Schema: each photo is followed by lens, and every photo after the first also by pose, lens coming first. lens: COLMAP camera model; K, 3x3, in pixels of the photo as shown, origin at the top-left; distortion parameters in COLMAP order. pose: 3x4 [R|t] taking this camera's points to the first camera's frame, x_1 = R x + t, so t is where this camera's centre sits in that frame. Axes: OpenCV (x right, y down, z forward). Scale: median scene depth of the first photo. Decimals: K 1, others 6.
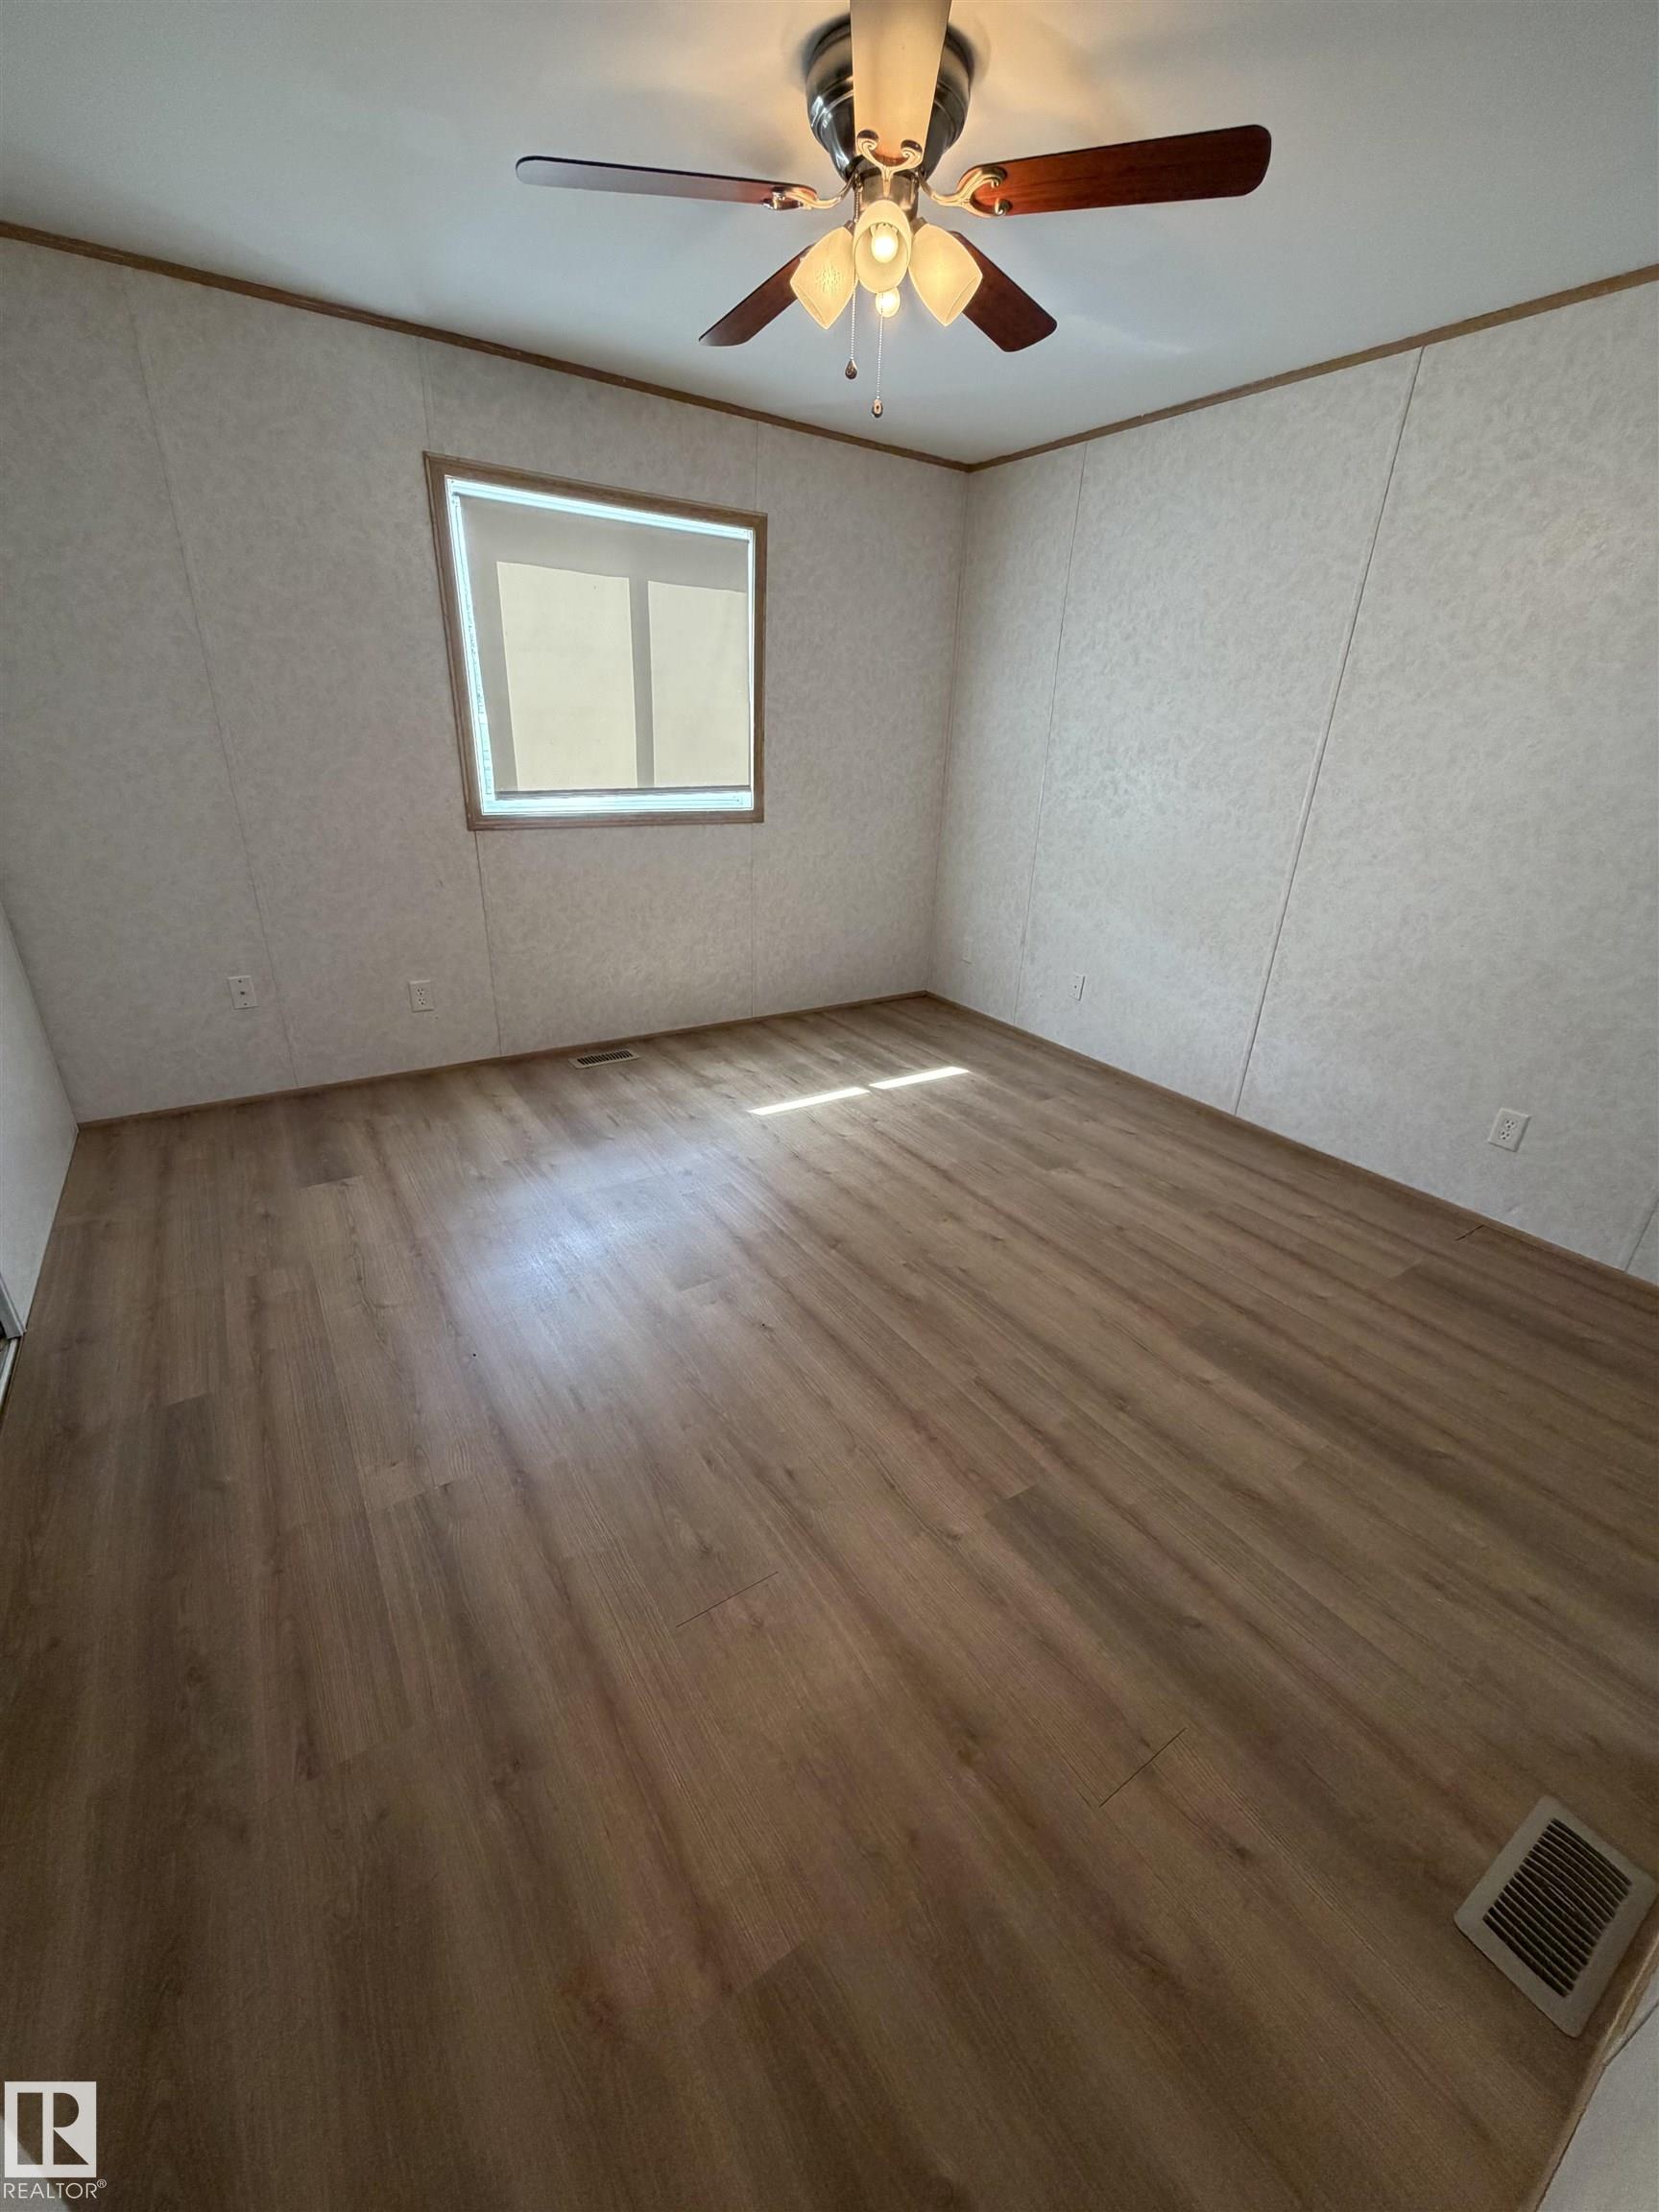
lens RADIAL K [[882.3, 0, 828.8], [0, 882.3, 1099.4], [0, 0, 1]] dist [0.000426, 0.000387]
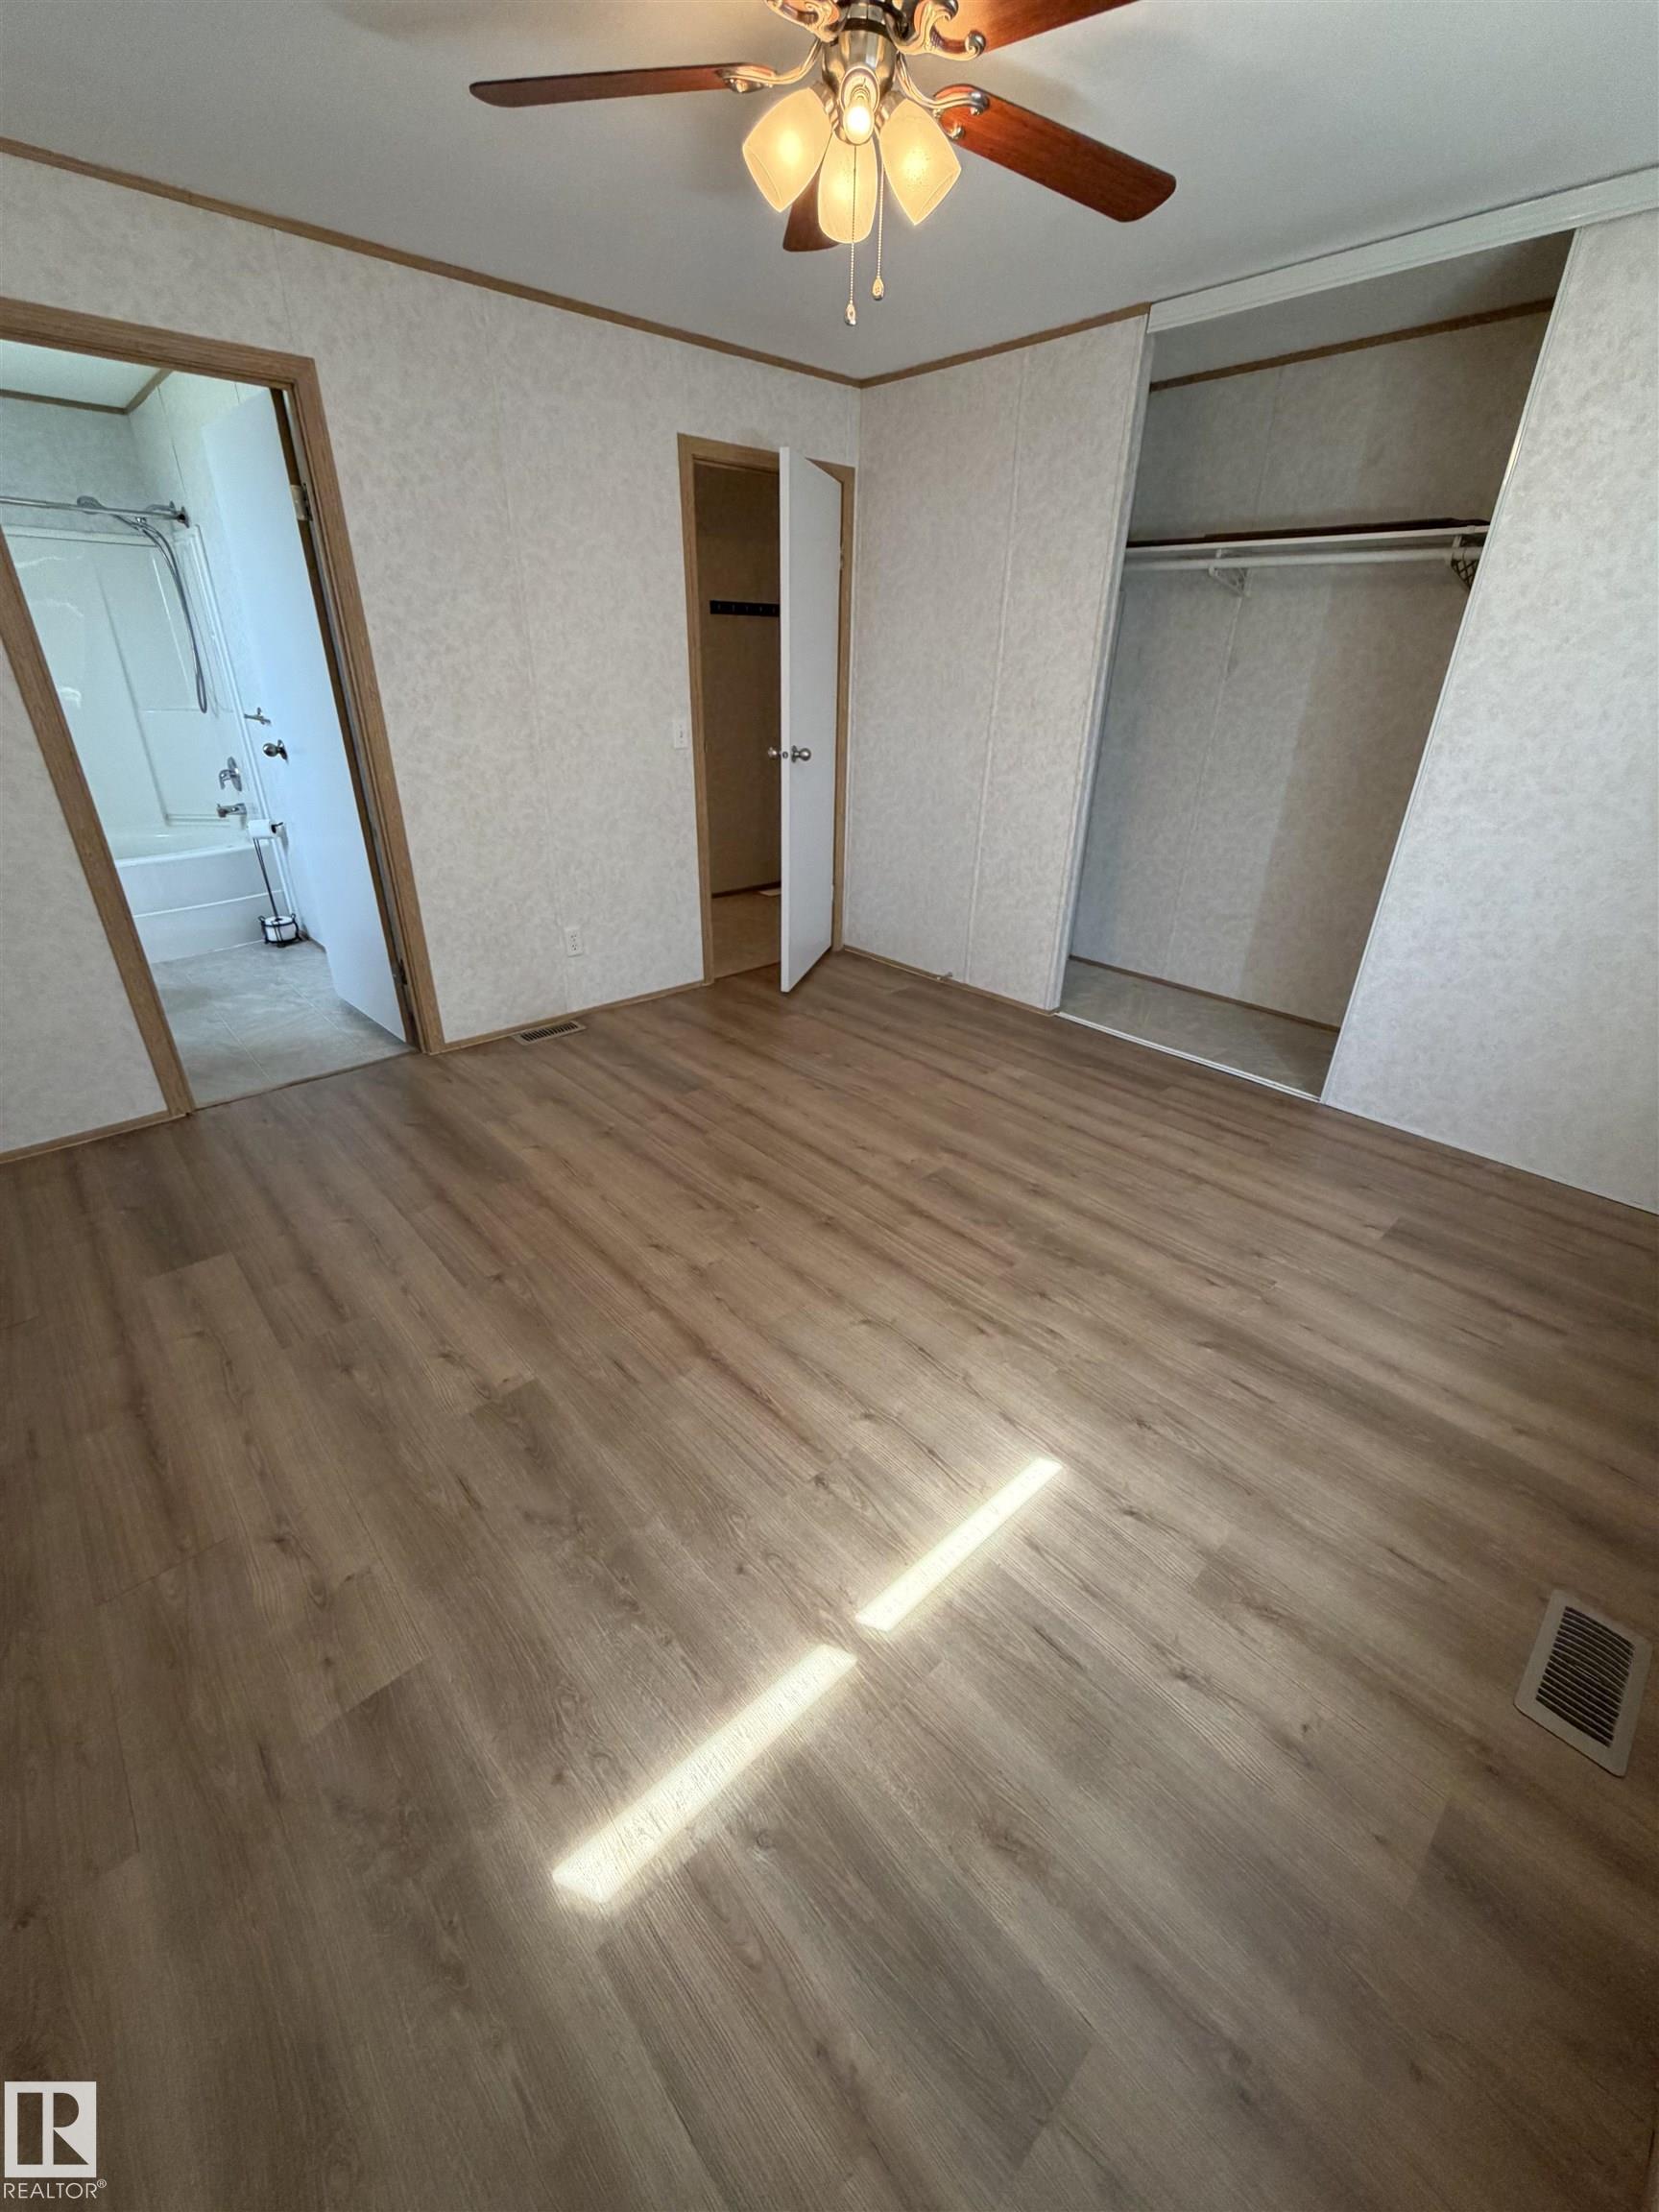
lens RADIAL K [[892.3, 0, 820.2], [0, 892.3, 1070.1], [0, 0, 1]] dist [-0.001789, -0.000106]
pose [[-0.986994, 0.011417, -0.160351, 0.138254], [-0.111650, 0.668964, 0.734862, -0.539432], [0.115659, 0.743207, -0.658989, 1.224451]]
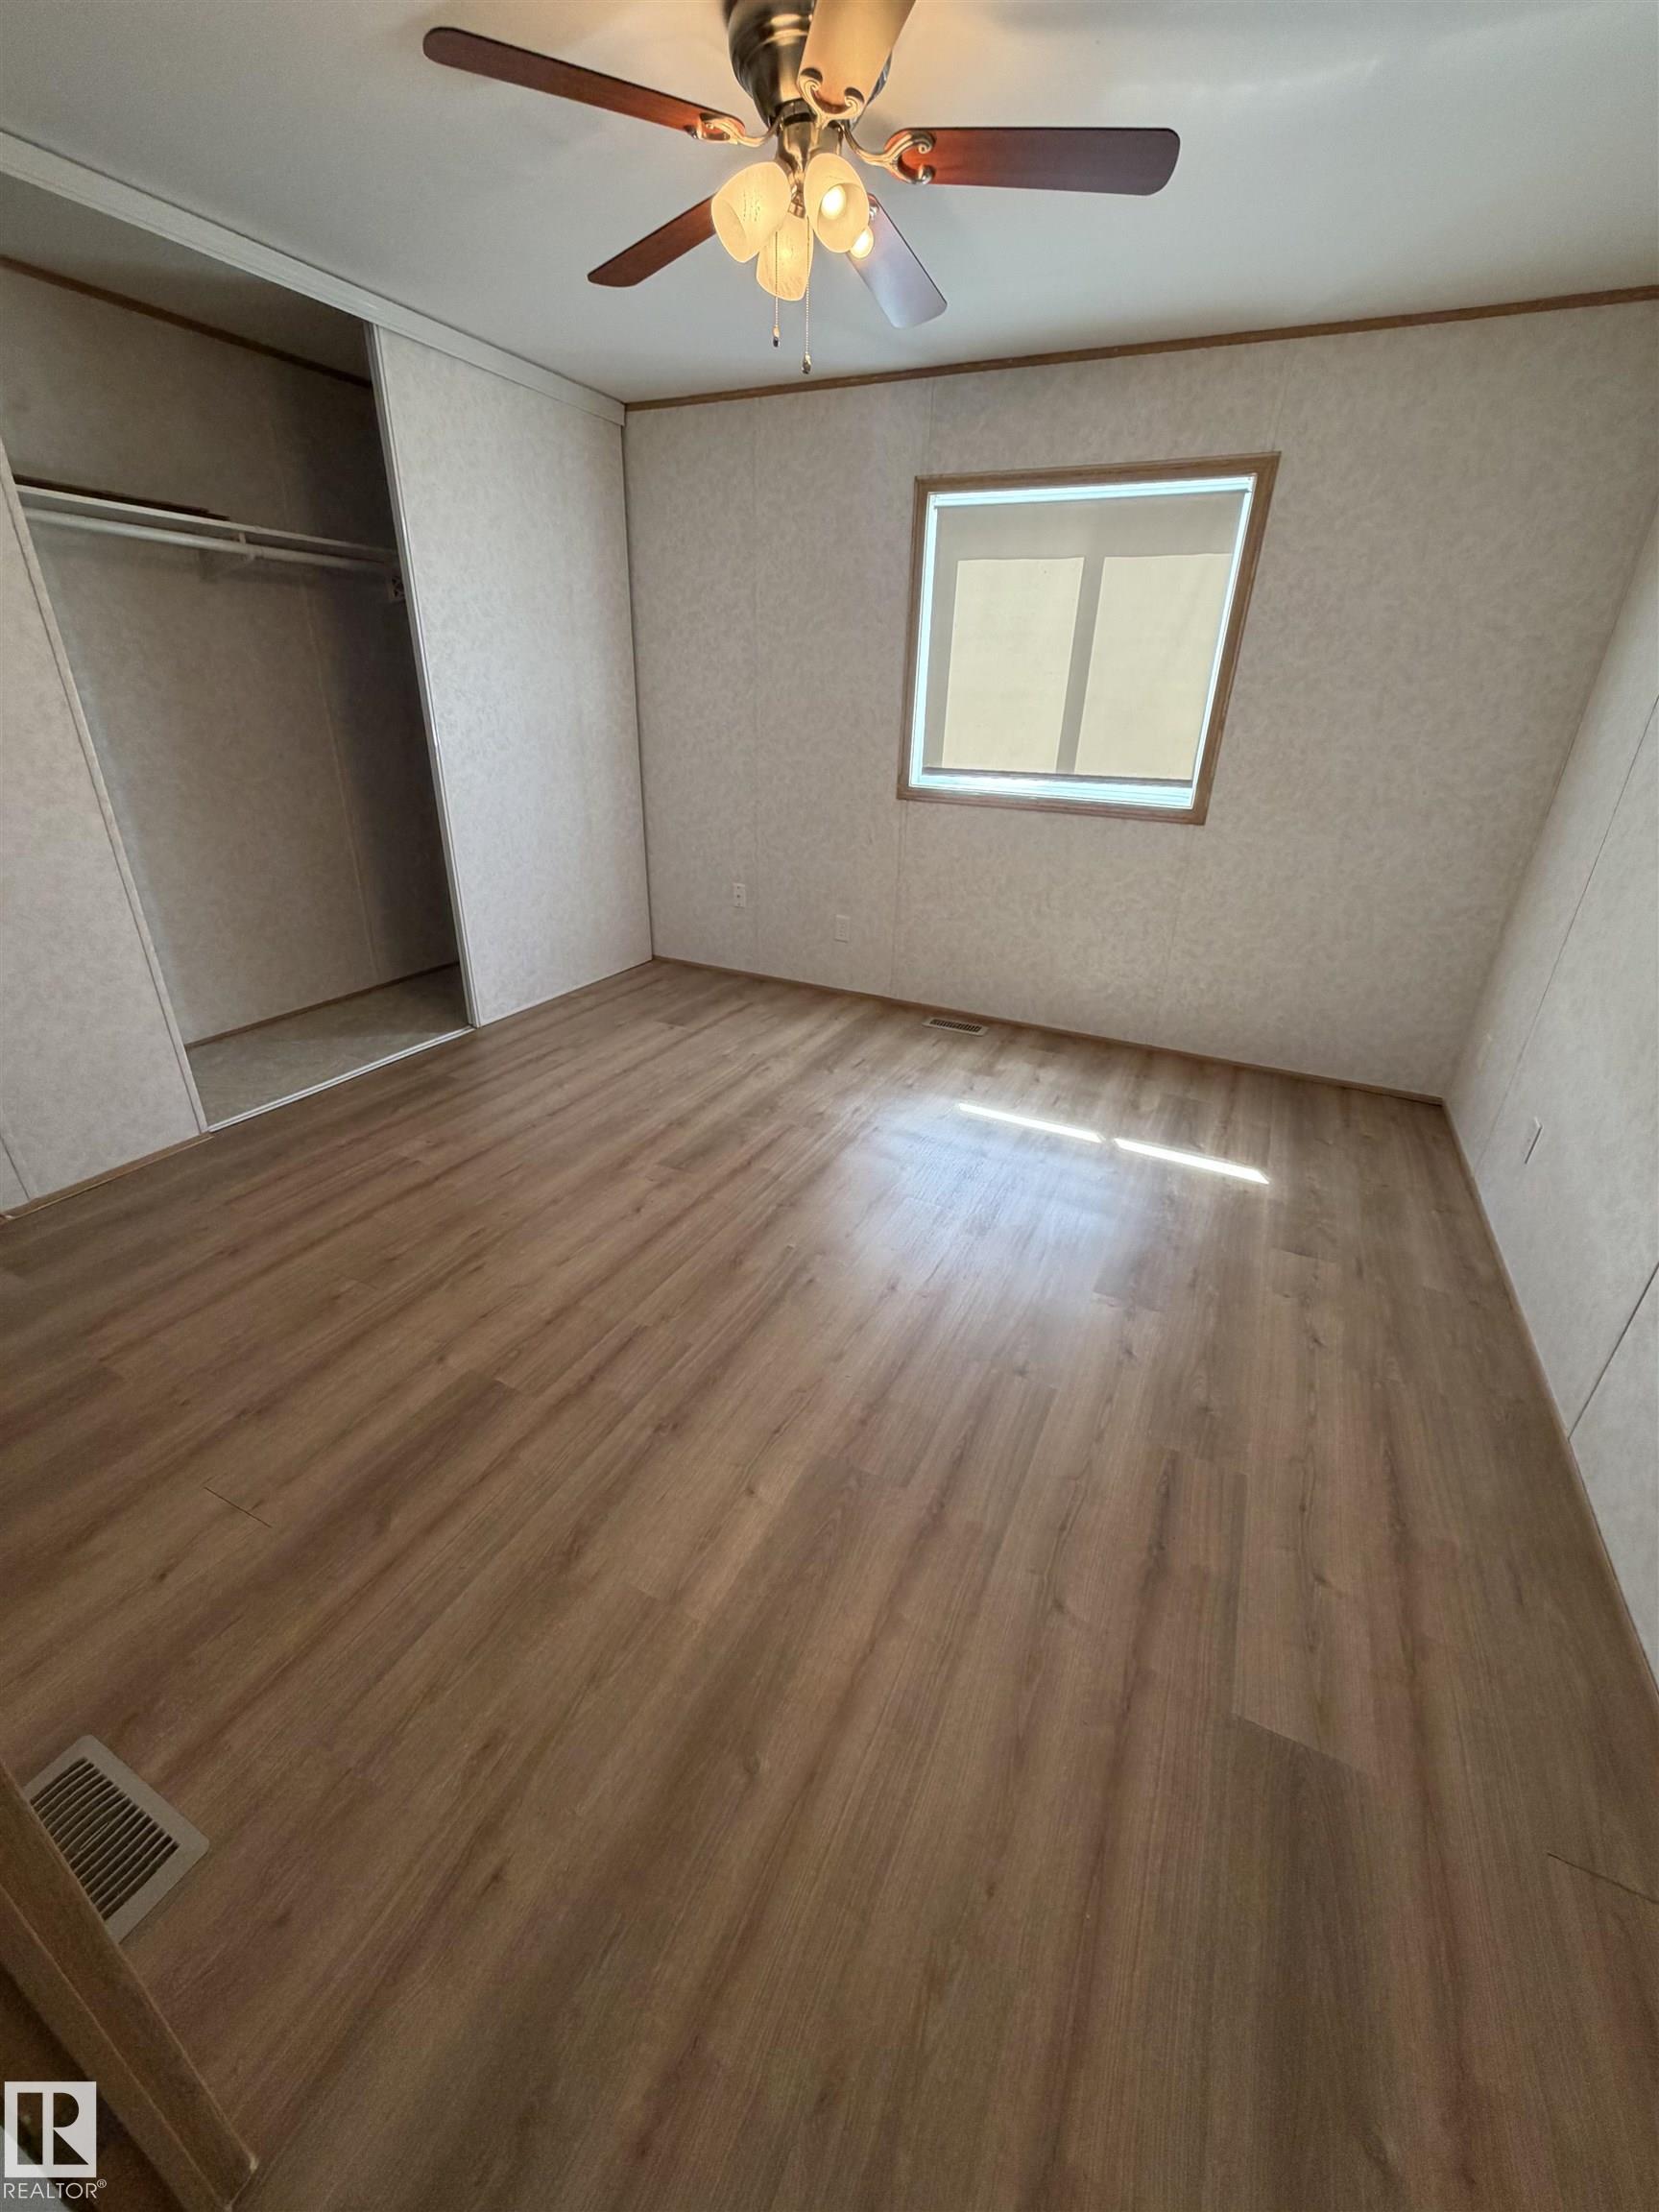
lens RADIAL K [[882.3, 0, 828.8], [0, 882.3, 1099.4], [0, 0, 1]] dist [0.000426, 0.000387]
pose [[0.505252, 0.342466, -0.792109, 0.642016], [-0.350641, 0.920171, 0.174175, -0.115653], [0.788524, 0.189744, 0.585001, 0.335819]]
